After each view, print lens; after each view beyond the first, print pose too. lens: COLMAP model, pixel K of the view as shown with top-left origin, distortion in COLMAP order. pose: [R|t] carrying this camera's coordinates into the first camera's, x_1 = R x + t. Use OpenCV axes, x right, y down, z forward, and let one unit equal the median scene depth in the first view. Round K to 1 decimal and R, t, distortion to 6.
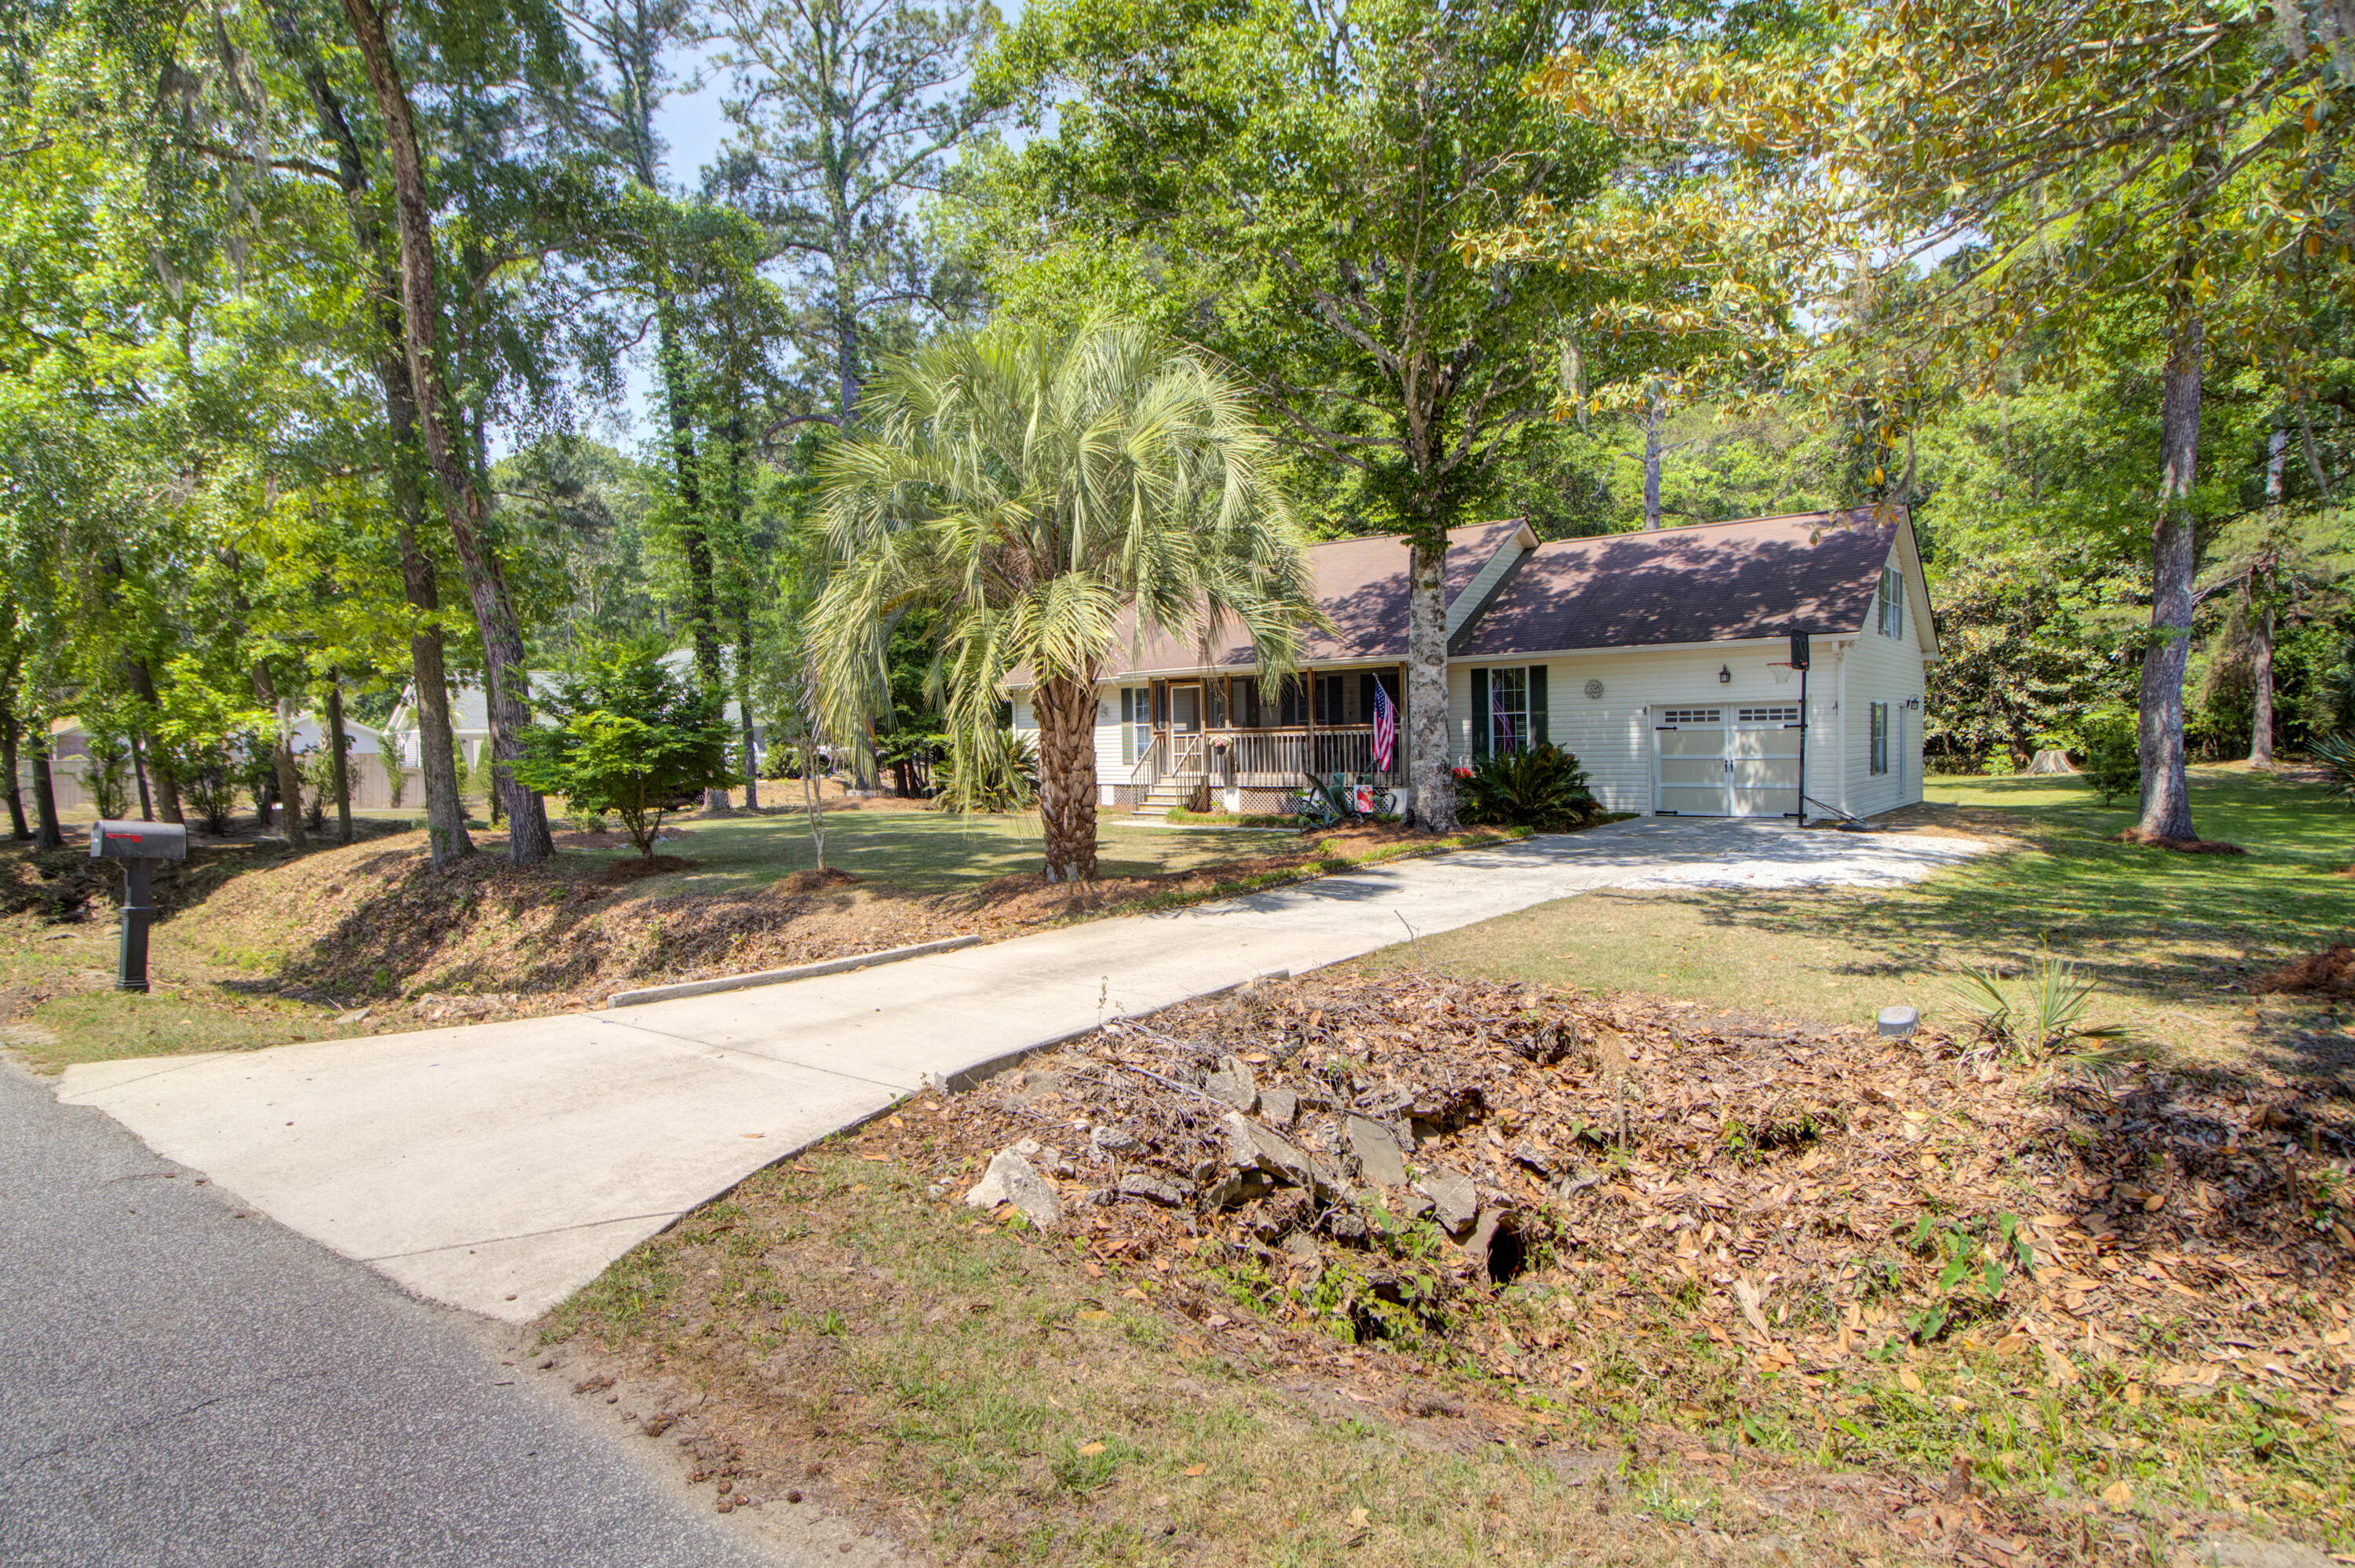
lens RADIAL K [[1283.8, 0, 1177.5], [0, 1283.8, 784.0], [0, 0, 1]] dist [-0.001239, 0.000334]
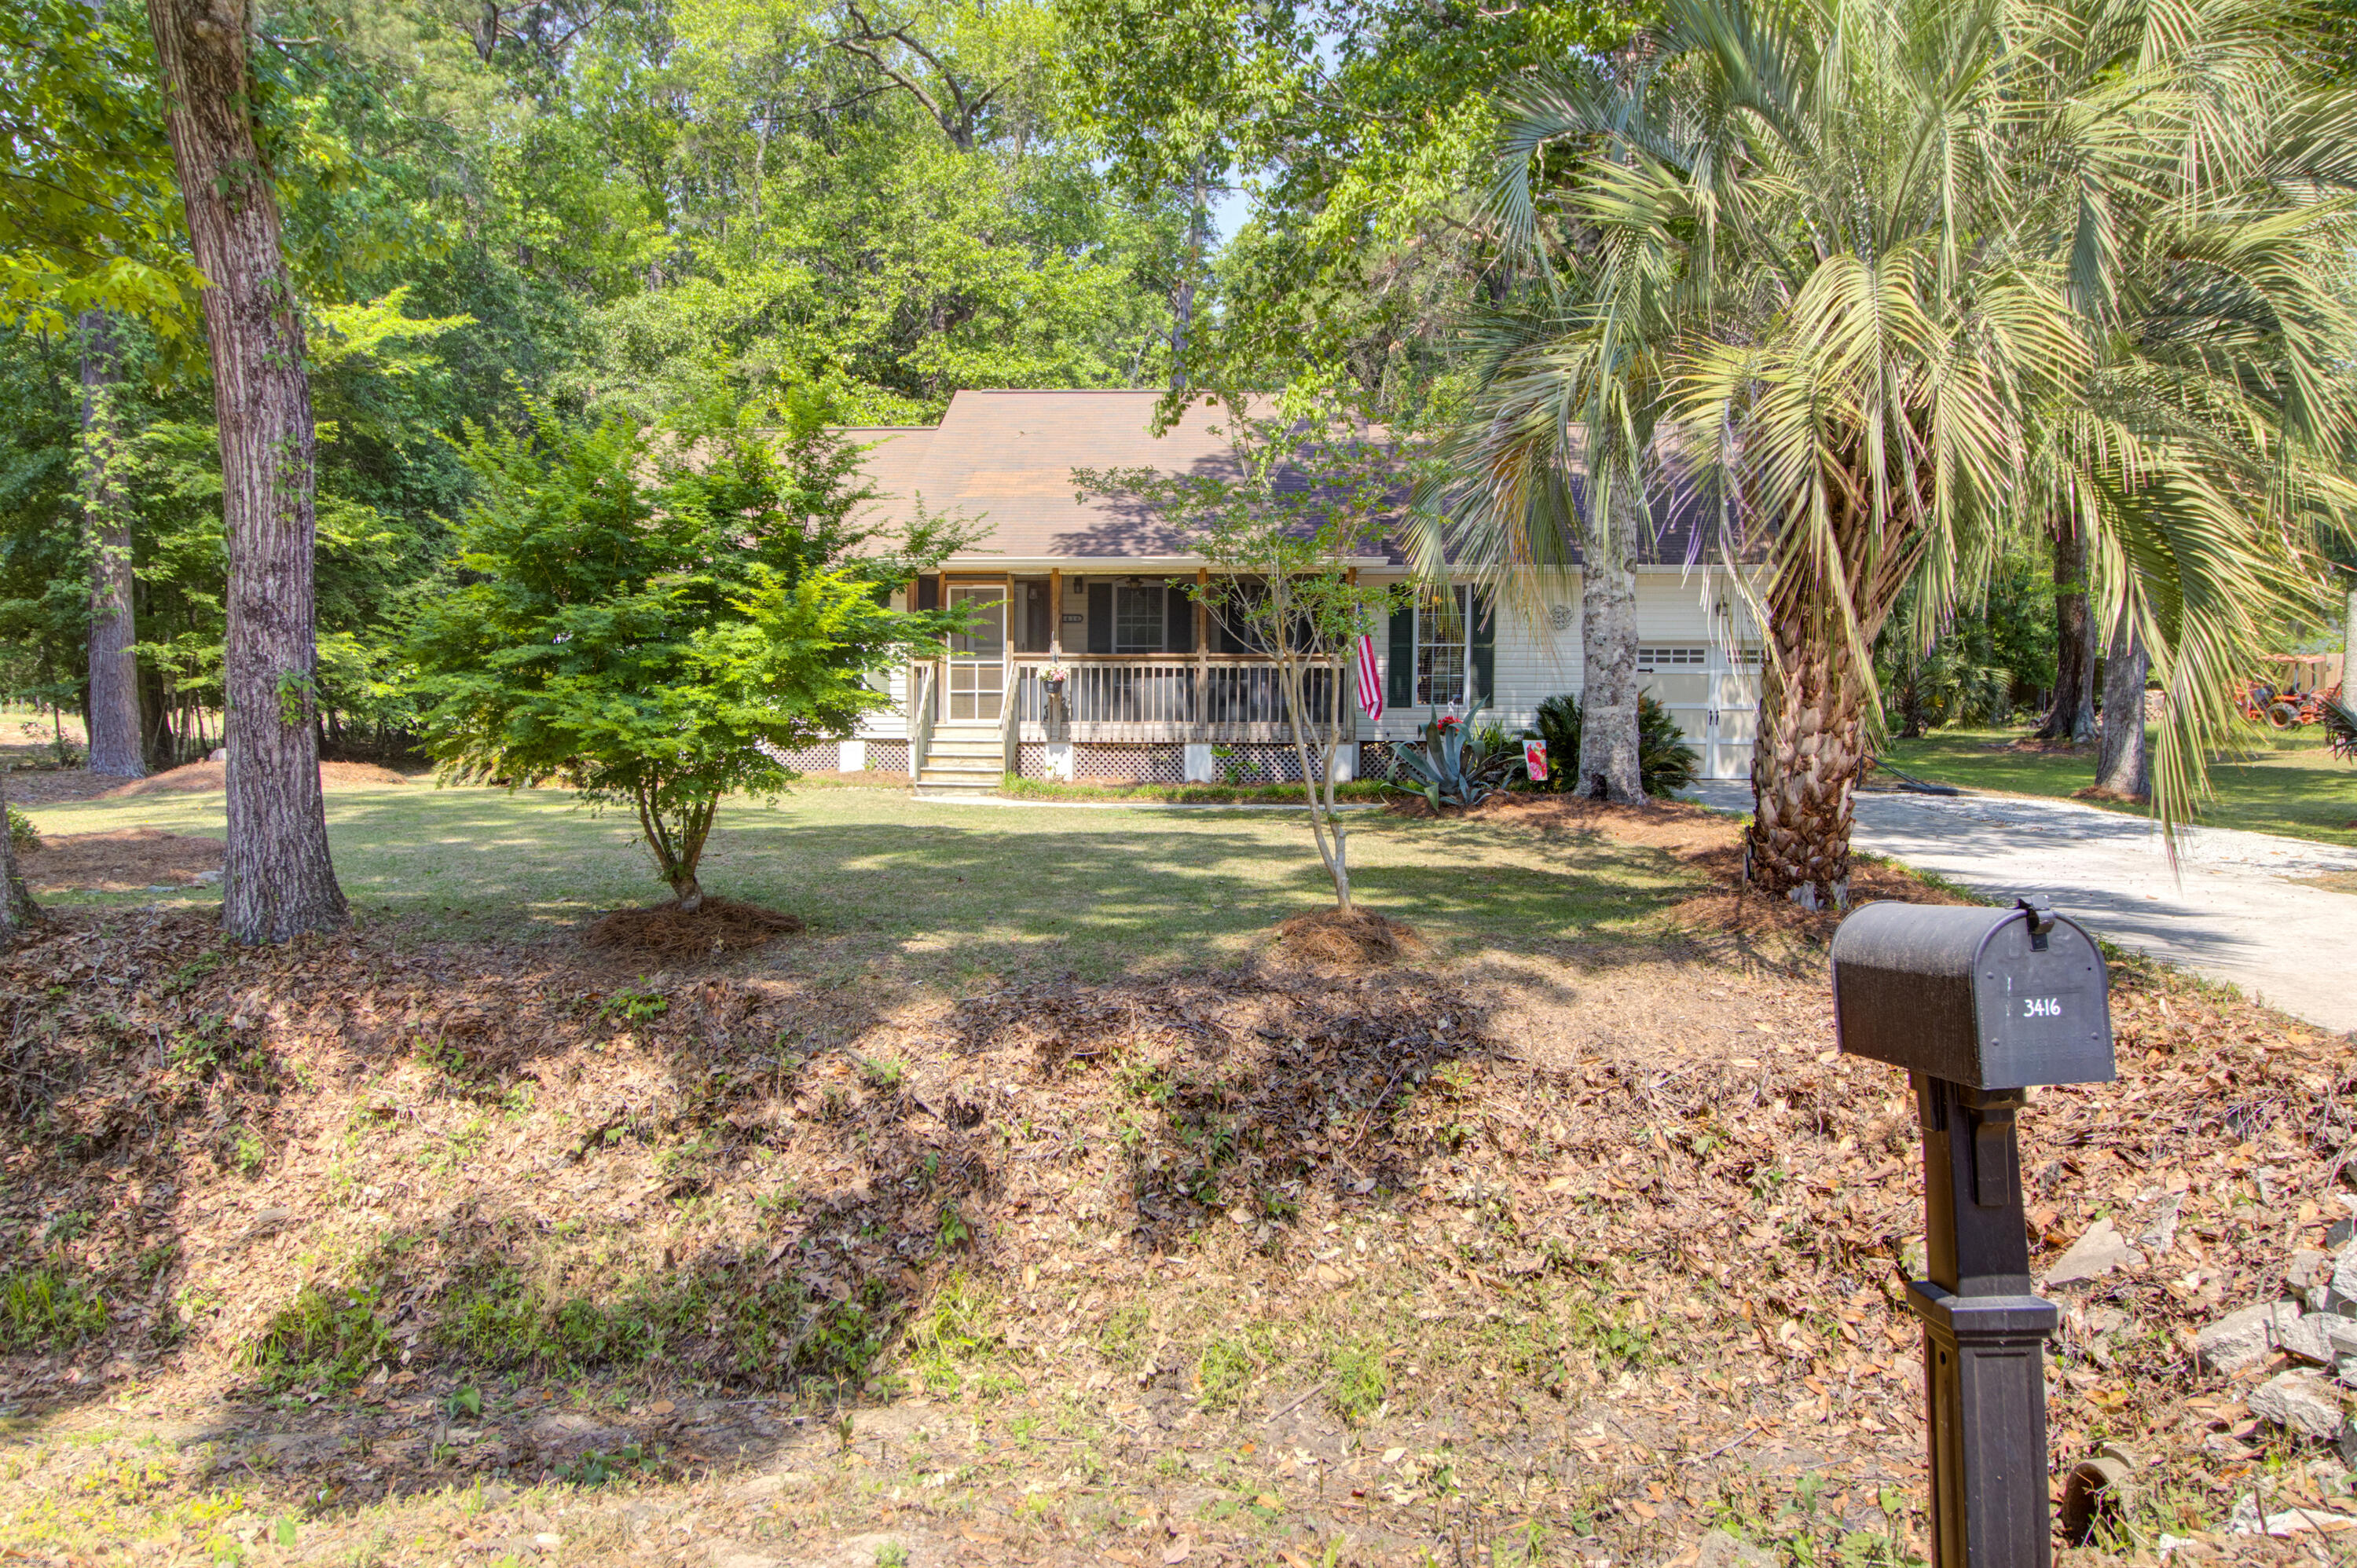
lens RADIAL K [[1584.3, 0, 1204.6], [0, 1584.3, 774.8], [0, 0, 1]] dist [0.008478, 0.003244]
pose [[0.827837, -0.011731, 0.560845, -0.360435], [-0.001368, 0.999736, 0.022930, 0.000082], [-0.560966, -0.019750, 0.827603, 0.286773]]
